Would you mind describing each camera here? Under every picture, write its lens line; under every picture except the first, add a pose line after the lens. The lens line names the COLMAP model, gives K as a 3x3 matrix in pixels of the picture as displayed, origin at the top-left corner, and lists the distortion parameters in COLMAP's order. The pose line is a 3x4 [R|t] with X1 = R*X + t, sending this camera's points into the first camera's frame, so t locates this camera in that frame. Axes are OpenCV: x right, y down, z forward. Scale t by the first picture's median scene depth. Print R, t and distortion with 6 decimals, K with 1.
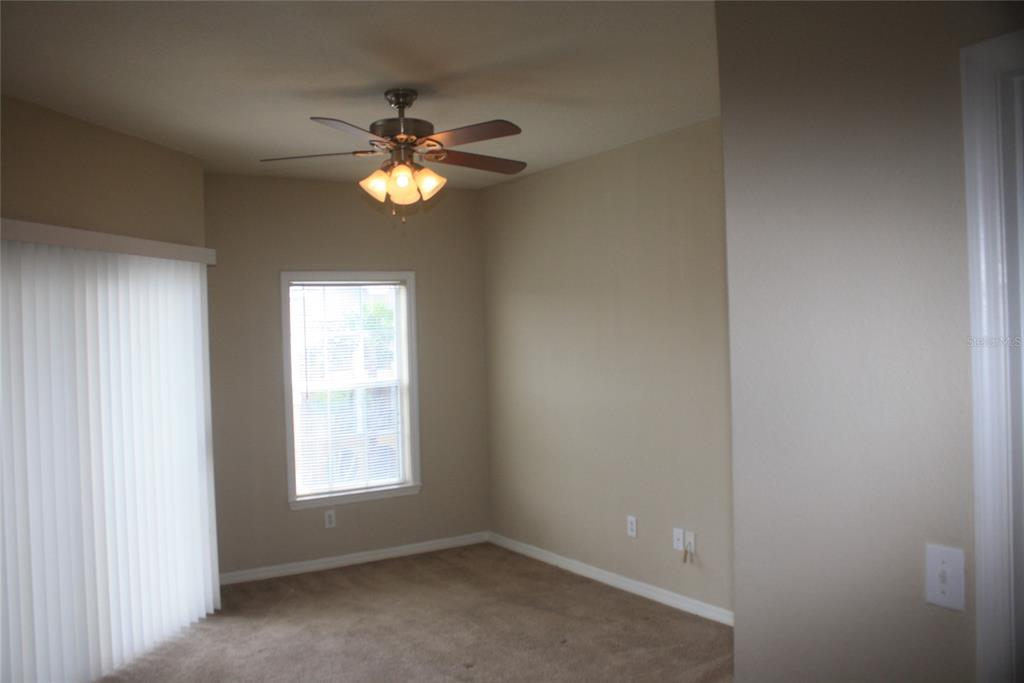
lens RADIAL K [[855.1, 0, 504.9], [0, 855.1, 343.7], [0, 0, 1]] dist [-0.161183, 0.124230]
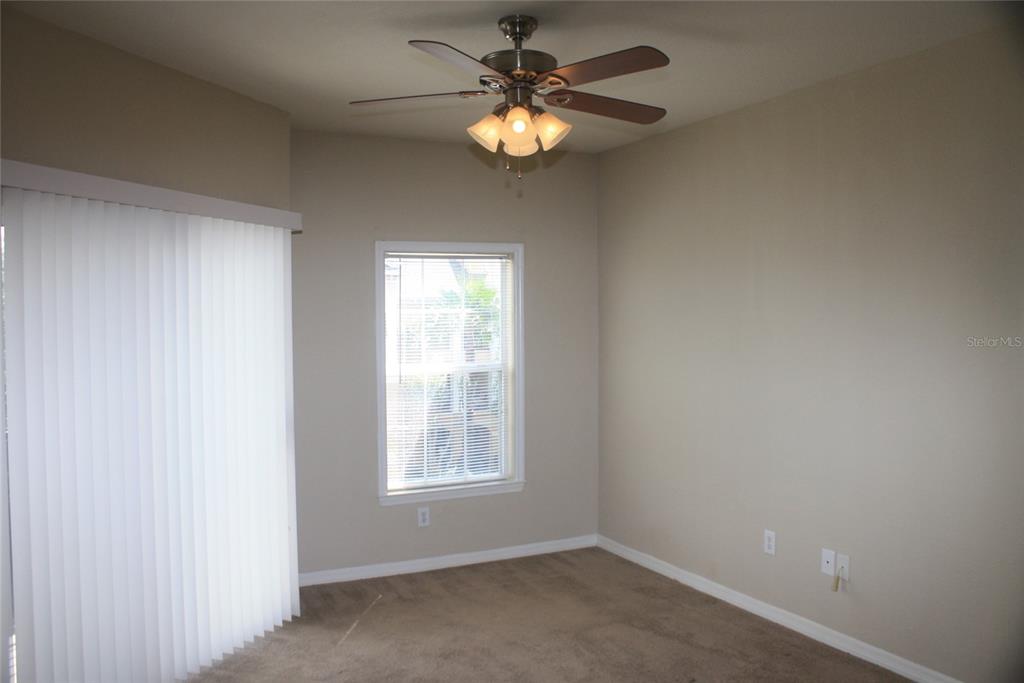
lens RADIAL K [[855.1, 0, 509.6], [0, 855.1, 338.3], [0, 0, 1]] dist [-0.161183, 0.124230]
pose [[0.993876, 0.023503, -0.107975, -0.028424], [-0.021686, 0.999603, 0.017974, -0.001335], [0.108354, -0.015522, 0.993991, 0.142380]]
